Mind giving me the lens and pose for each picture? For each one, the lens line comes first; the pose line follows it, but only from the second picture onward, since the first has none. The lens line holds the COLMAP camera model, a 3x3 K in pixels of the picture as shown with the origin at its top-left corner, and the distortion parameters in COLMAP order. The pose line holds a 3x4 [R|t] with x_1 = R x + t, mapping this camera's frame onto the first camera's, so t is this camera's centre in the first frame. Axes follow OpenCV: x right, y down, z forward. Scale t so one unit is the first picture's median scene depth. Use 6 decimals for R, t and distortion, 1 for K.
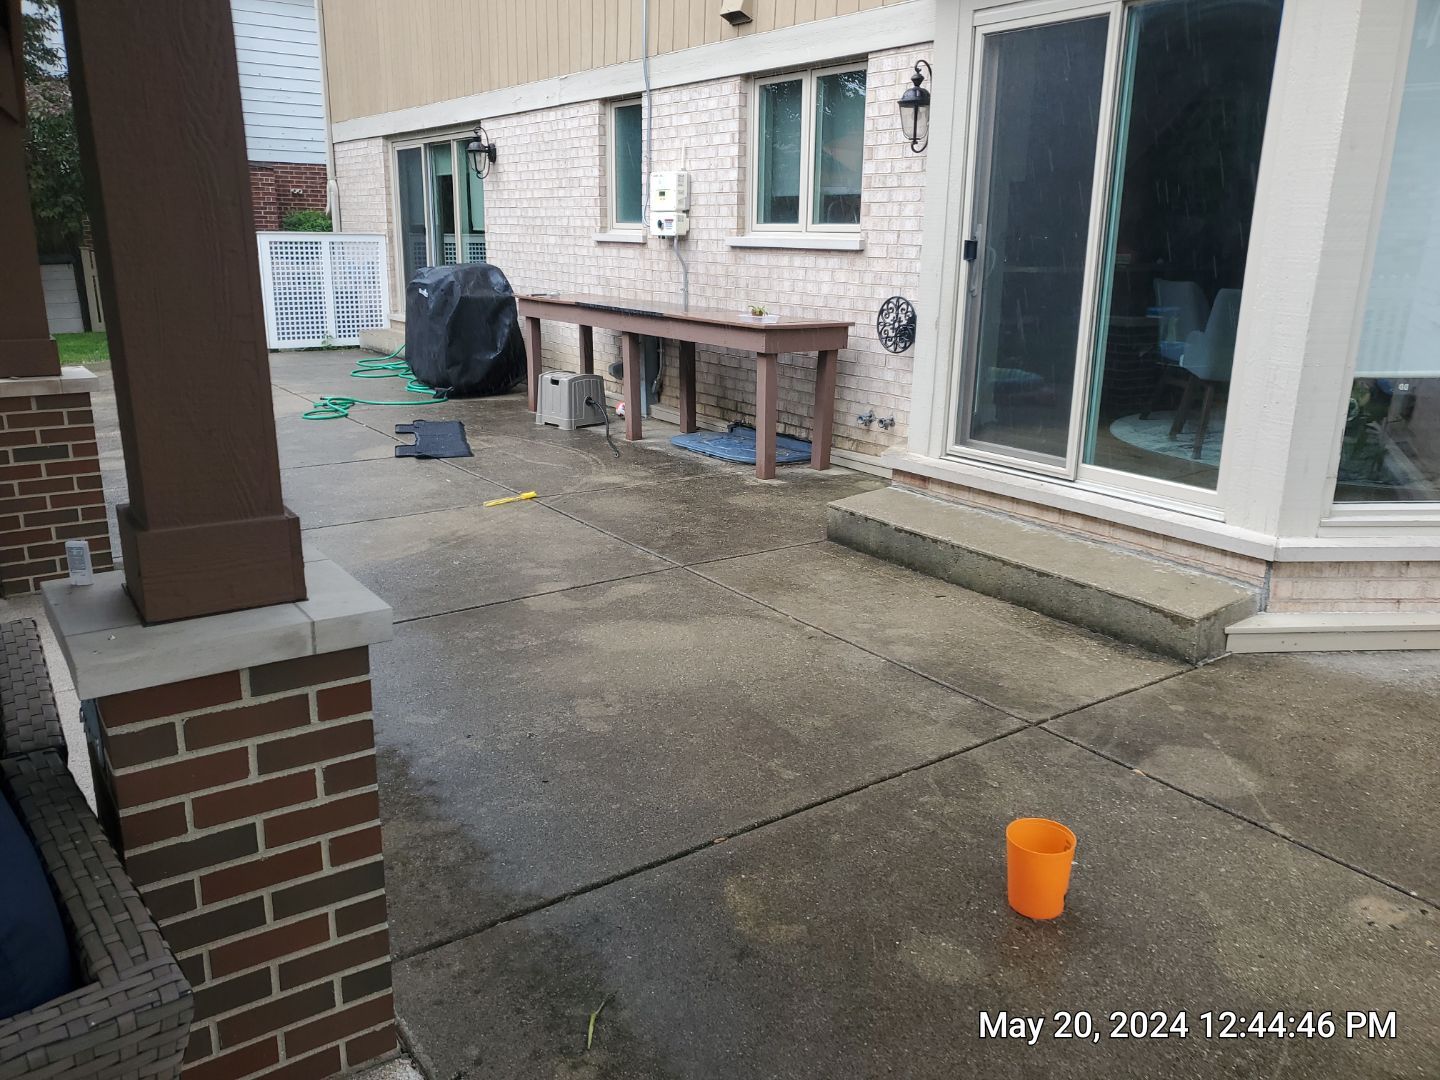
lens RADIAL K [[1123.1, 0, 716.9], [0, 1123.1, 536.3], [0, 0, 1]] dist [0.024509, -0.005593]
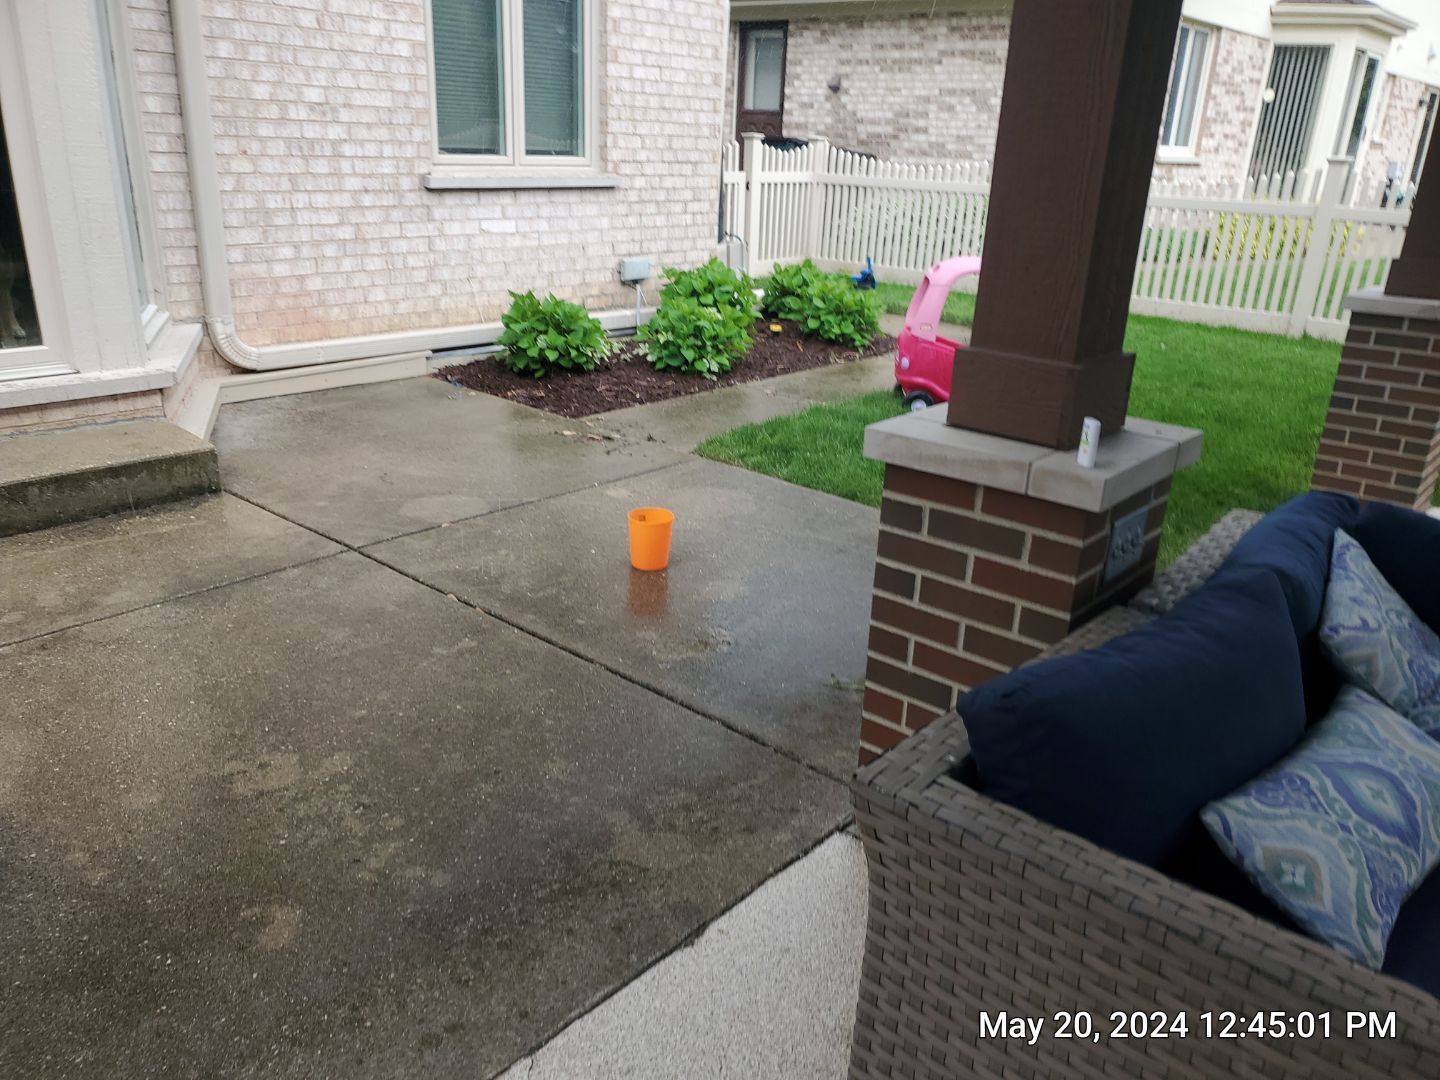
lens RADIAL K [[1123.1, 0, 739.1], [0, 1123.1, 549.0], [0, 0, 1]] dist [0.024509, -0.005593]
pose [[-0.252310, -0.361843, 0.897446, -0.498282], [0.210573, 0.884695, 0.415902, -0.130580], [-0.944457, 0.293914, -0.147023, 0.519514]]
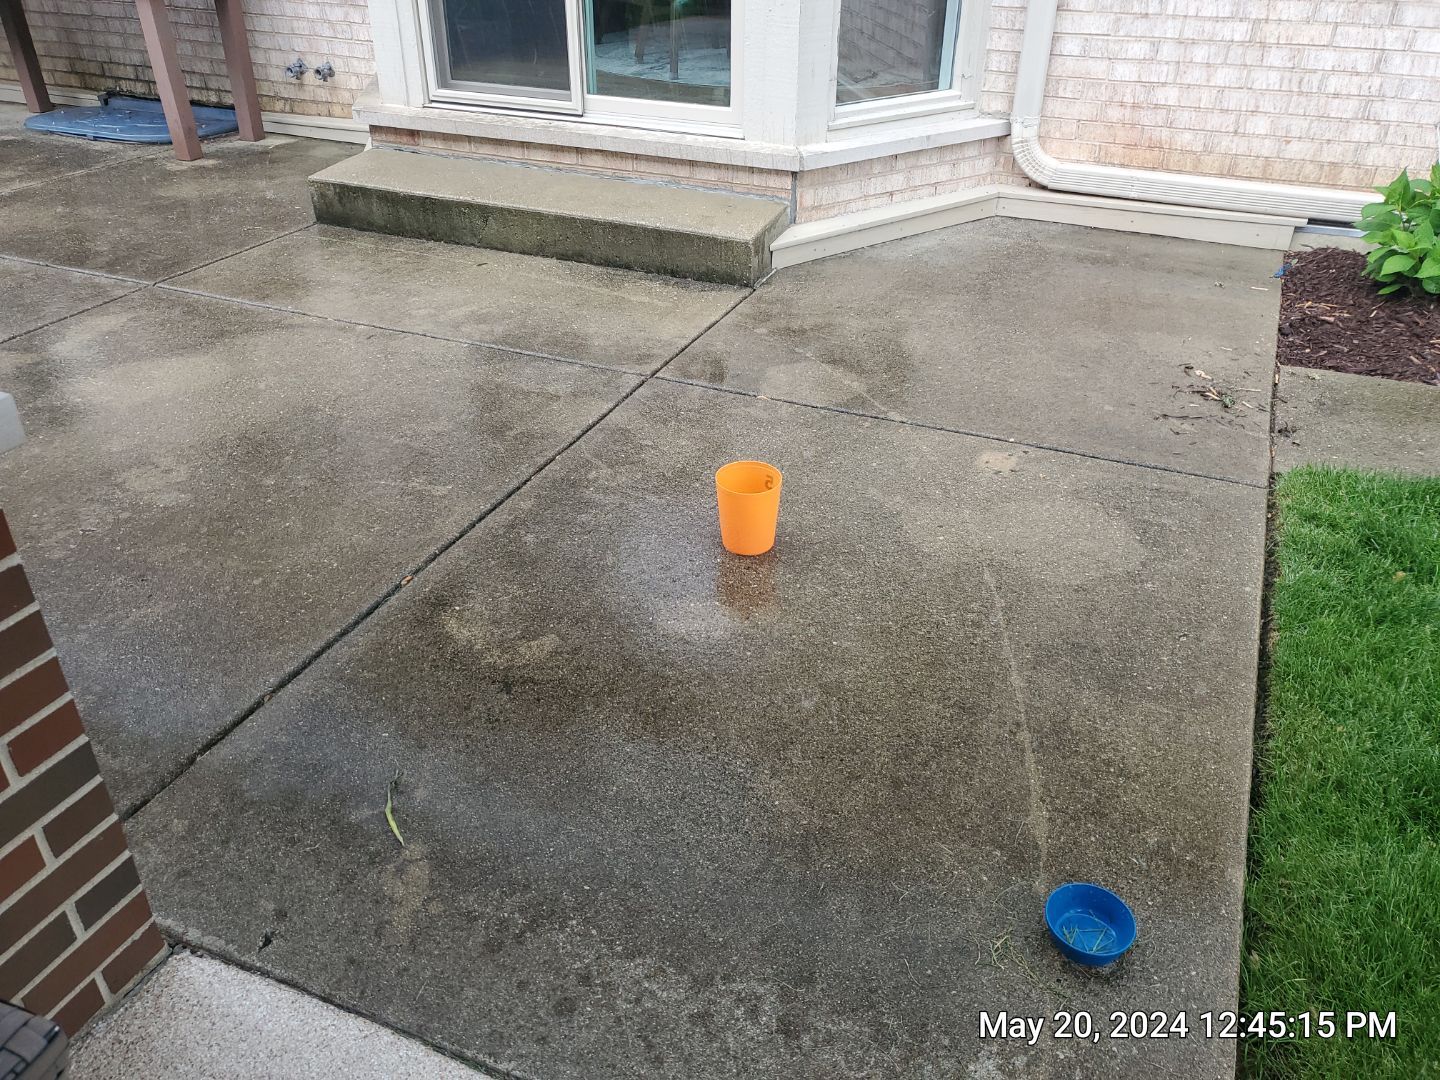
lens RADIAL K [[1123.1, 0, 735.6], [0, 1123.1, 521.9], [0, 0, 1]] dist [0.024509, -0.005593]
pose [[0.846150, -0.279536, 0.453751, -0.086130], [0.143870, 0.939603, 0.310561, -0.003846], [-0.513158, -0.197500, 0.835262, 0.077172]]
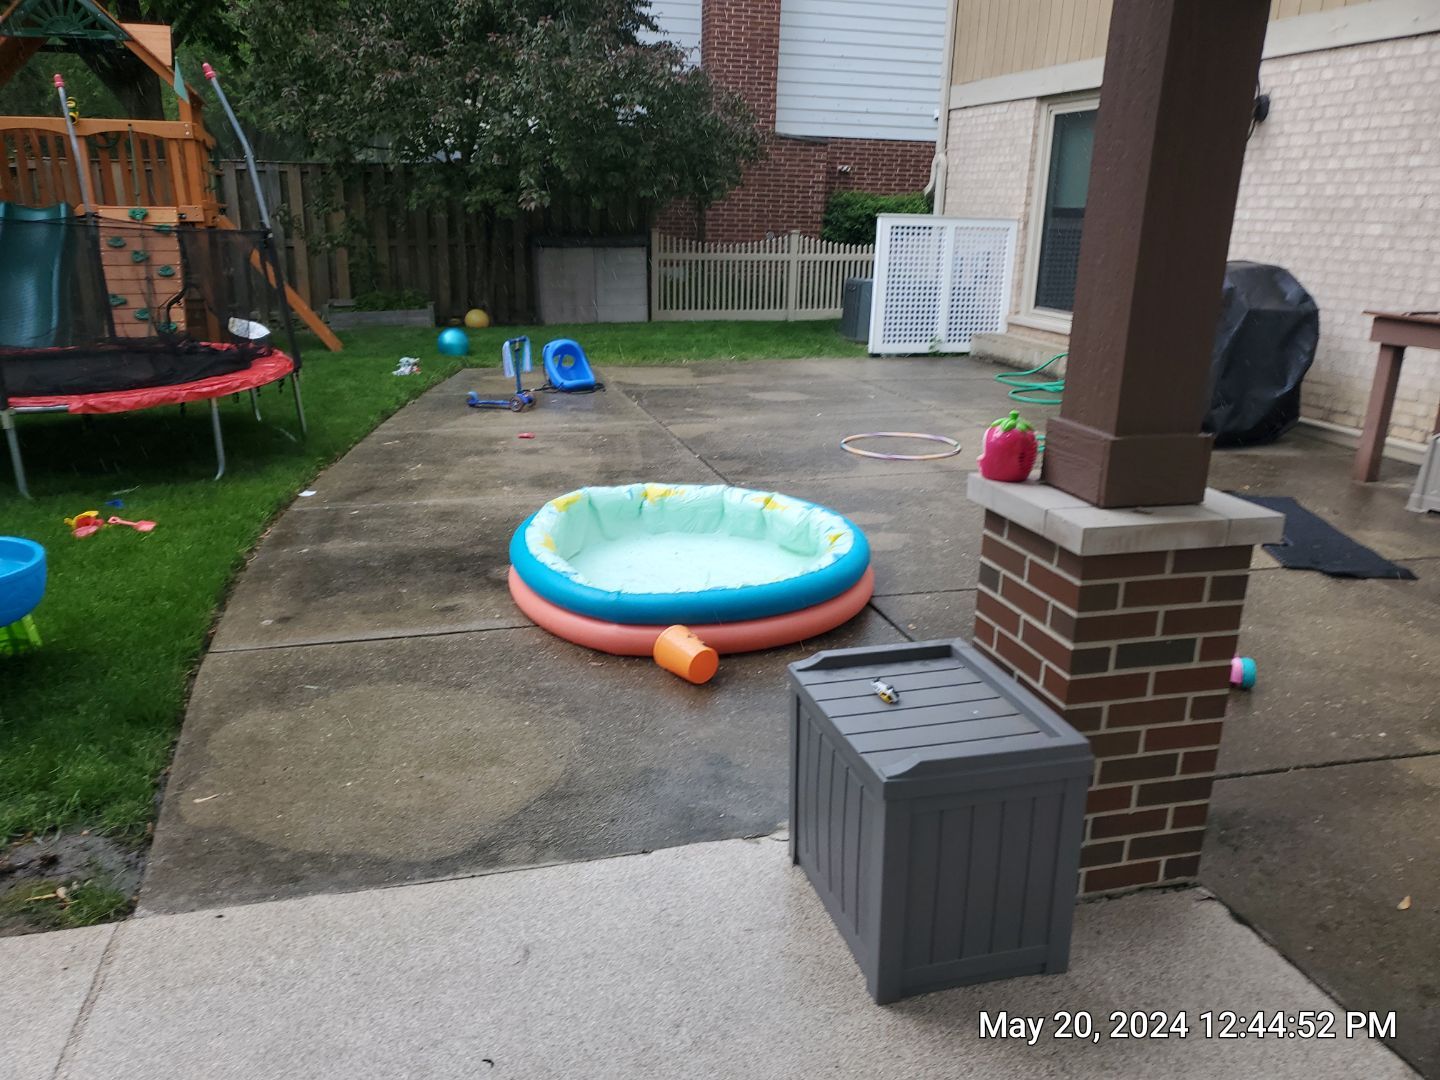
lens RADIAL K [[1123.1, 0, 711.7], [0, 1123.1, 551.1], [0, 0, 1]] dist [0.024509, -0.005593]
pose [[0.938195, 0.108832, -0.328550, -0.521547], [-0.099664, 0.994018, 0.044674, -0.103453], [0.331447, -0.009168, 0.943429, 0.371522]]
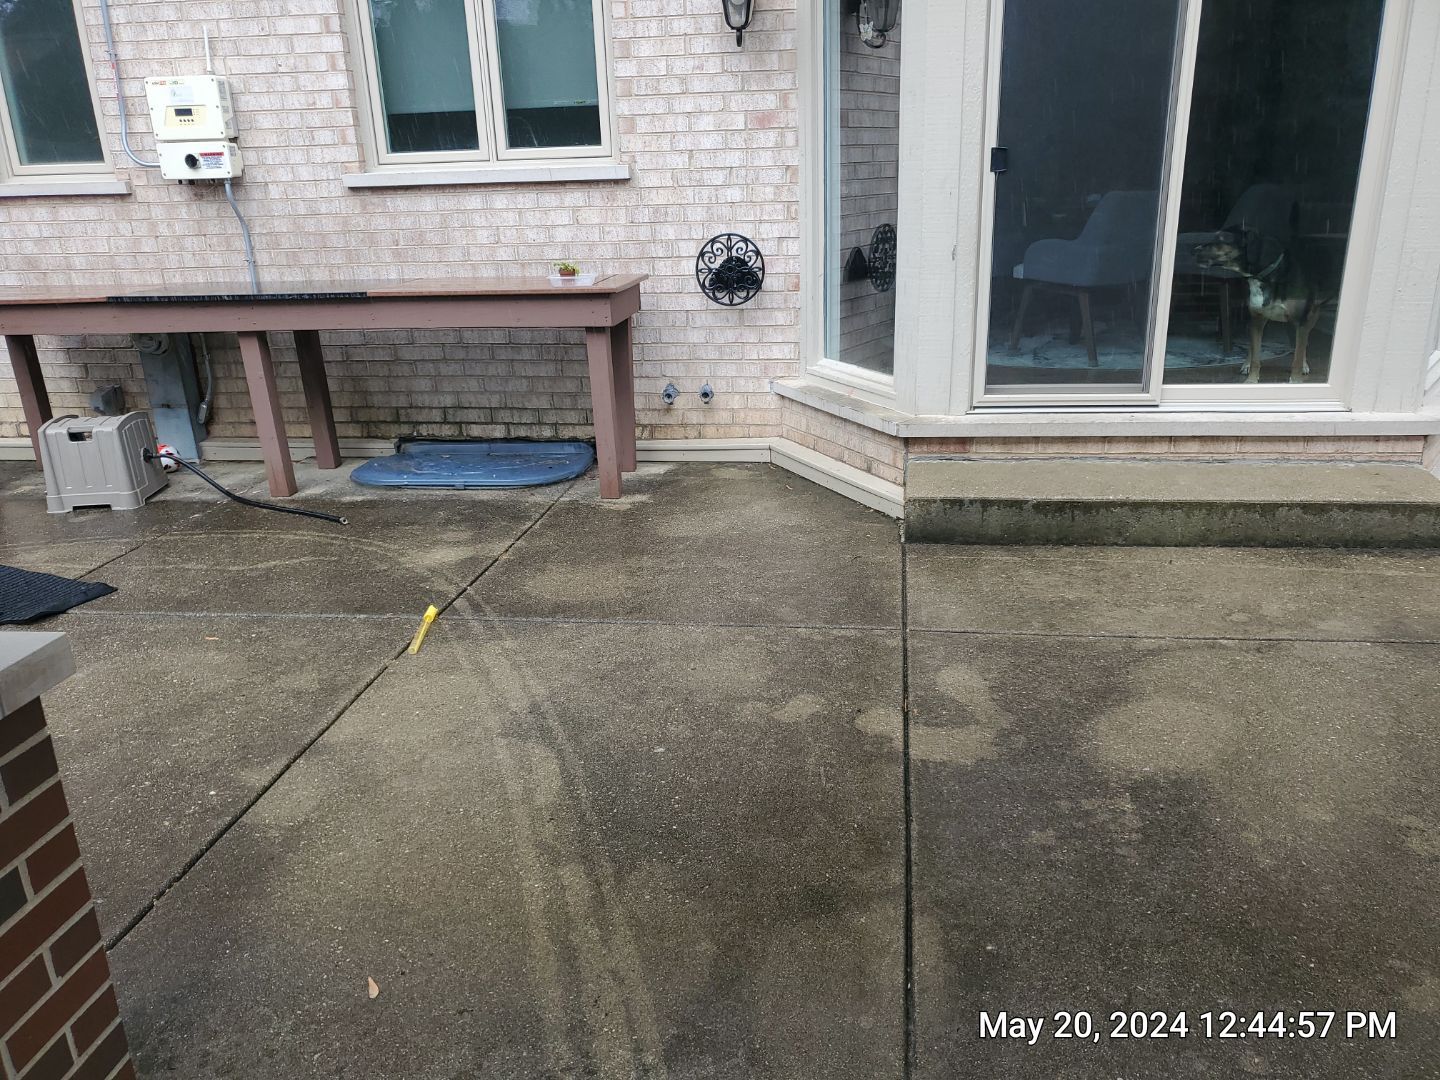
lens RADIAL K [[1123.1, 0, 727.8], [0, 1123.1, 551.7], [0, 0, 1]] dist [0.024509, -0.005593]
pose [[0.677204, -0.271908, 0.683711, -0.533462], [0.233646, 0.960588, 0.150598, -0.140594], [-0.697714, 0.057761, 0.714044, 0.533644]]
